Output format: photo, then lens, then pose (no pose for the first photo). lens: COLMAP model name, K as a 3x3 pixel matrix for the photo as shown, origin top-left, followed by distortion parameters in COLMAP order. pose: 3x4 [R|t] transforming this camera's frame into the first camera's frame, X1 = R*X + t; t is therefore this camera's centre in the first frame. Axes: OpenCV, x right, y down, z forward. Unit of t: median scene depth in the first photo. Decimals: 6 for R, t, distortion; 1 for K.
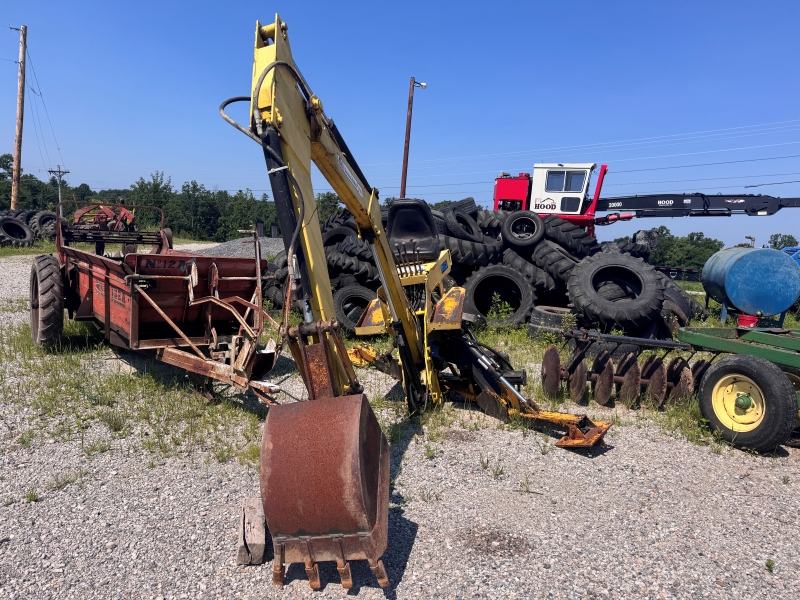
lens RADIAL K [[559.4, 0, 400.0], [0, 559.4, 300.0], [0, 0, 1]] dist [0.055990, -0.069142]
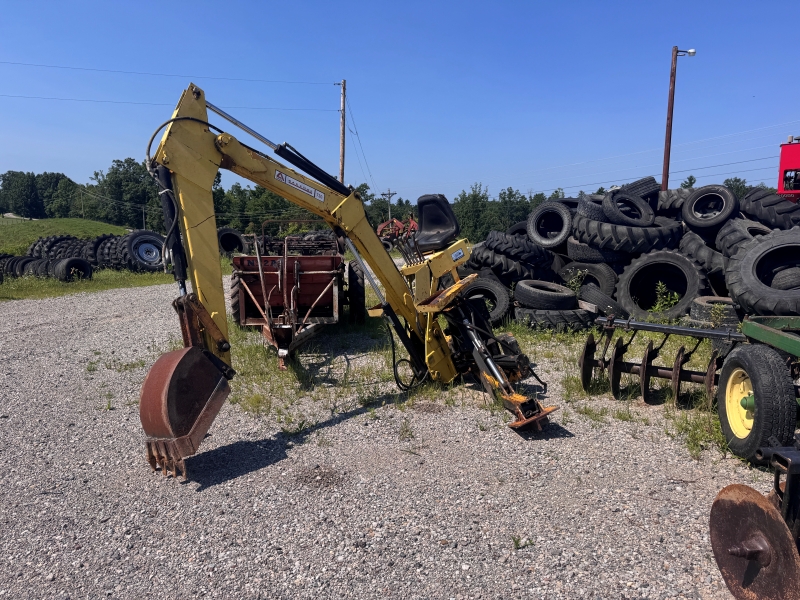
lens RADIAL K [[552.2, 0, 400.0], [0, 552.2, 300.0], [0, 0, 1]] dist [0.154103, -0.260010]
pose [[0.847210, -0.004797, -0.531236, 0.278632], [0.004627, 0.999988, -0.001650, 0.013929], [0.531237, -0.001060, 0.847222, 0.024747]]
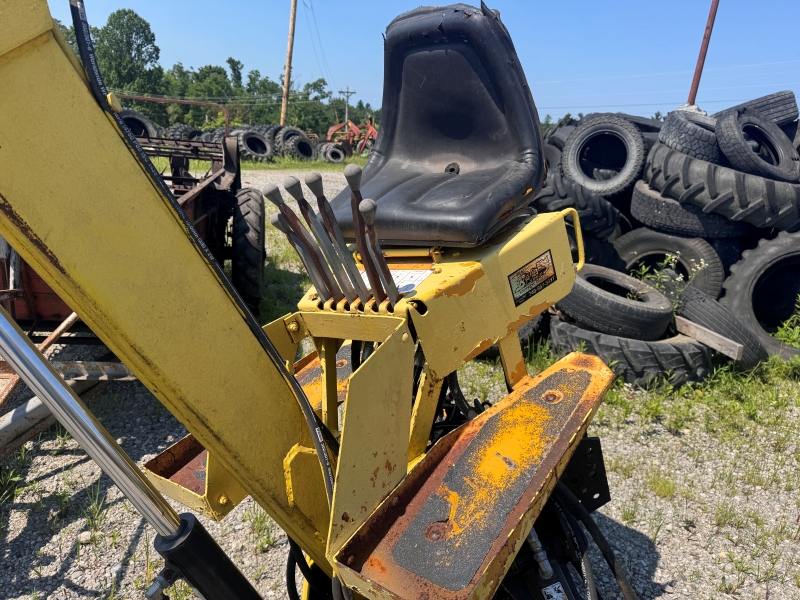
lens RADIAL K [[559.4, 0, 400.0], [0, 559.4, 300.0], [0, 0, 1]] dist [0.055990, -0.069142]
pose [[0.885427, 0.146146, -0.441204, 0.071222], [-0.088756, 0.984974, 0.148148, -0.041912], [0.456226, -0.092014, 0.885094, 0.380579]]
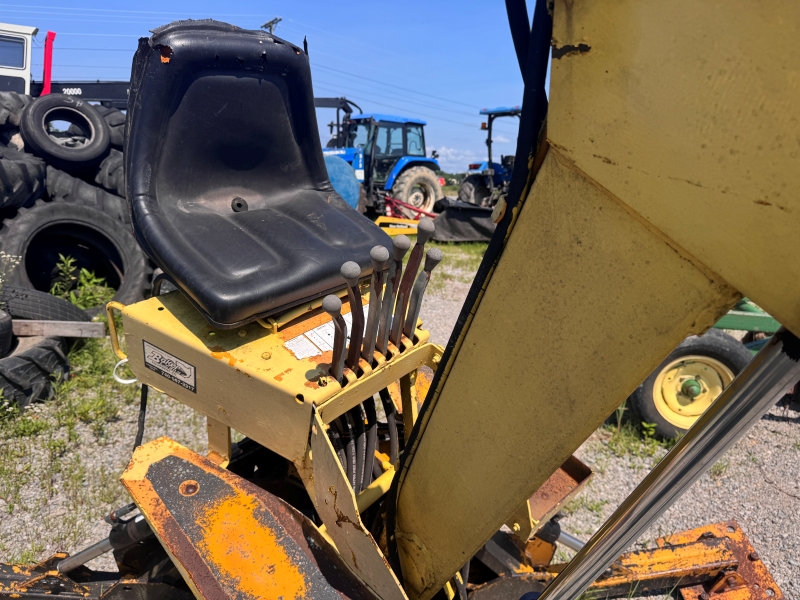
lens RADIAL K [[559.4, 0, 400.0], [0, 559.4, 300.0], [0, 0, 1]] dist [0.055990, -0.069142]
pose [[0.553983, -0.229007, 0.800411, -0.083333], [0.082459, 0.971789, 0.220968, -0.060218], [-0.828434, -0.056412, 0.557239, 0.414941]]
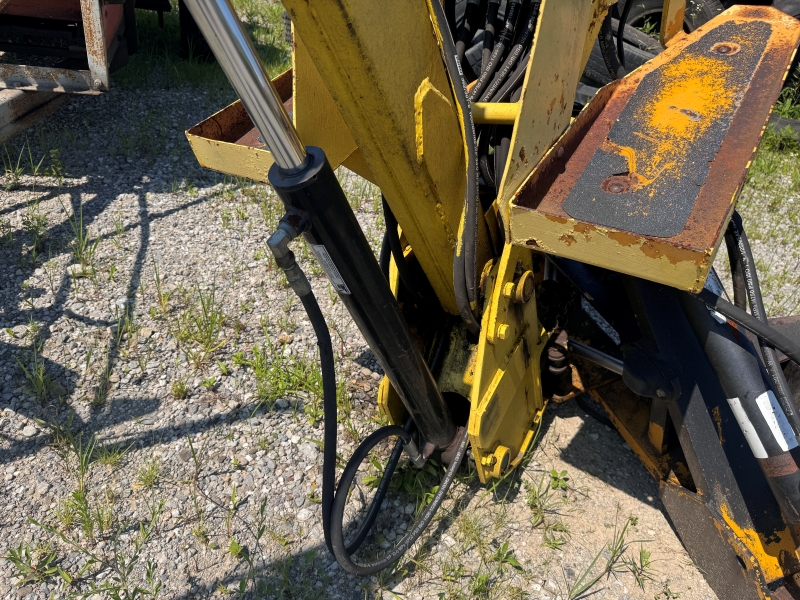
lens RADIAL K [[559.4, 0, 400.0], [0, 559.4, 300.0], [0, 0, 1]] dist [0.055990, -0.069142]
pose [[0.924612, 0.281289, -0.256845, 0.033199], [-0.140827, 0.878953, 0.455642, -0.002419], [0.353921, -0.385122, 0.852303, 0.383468]]
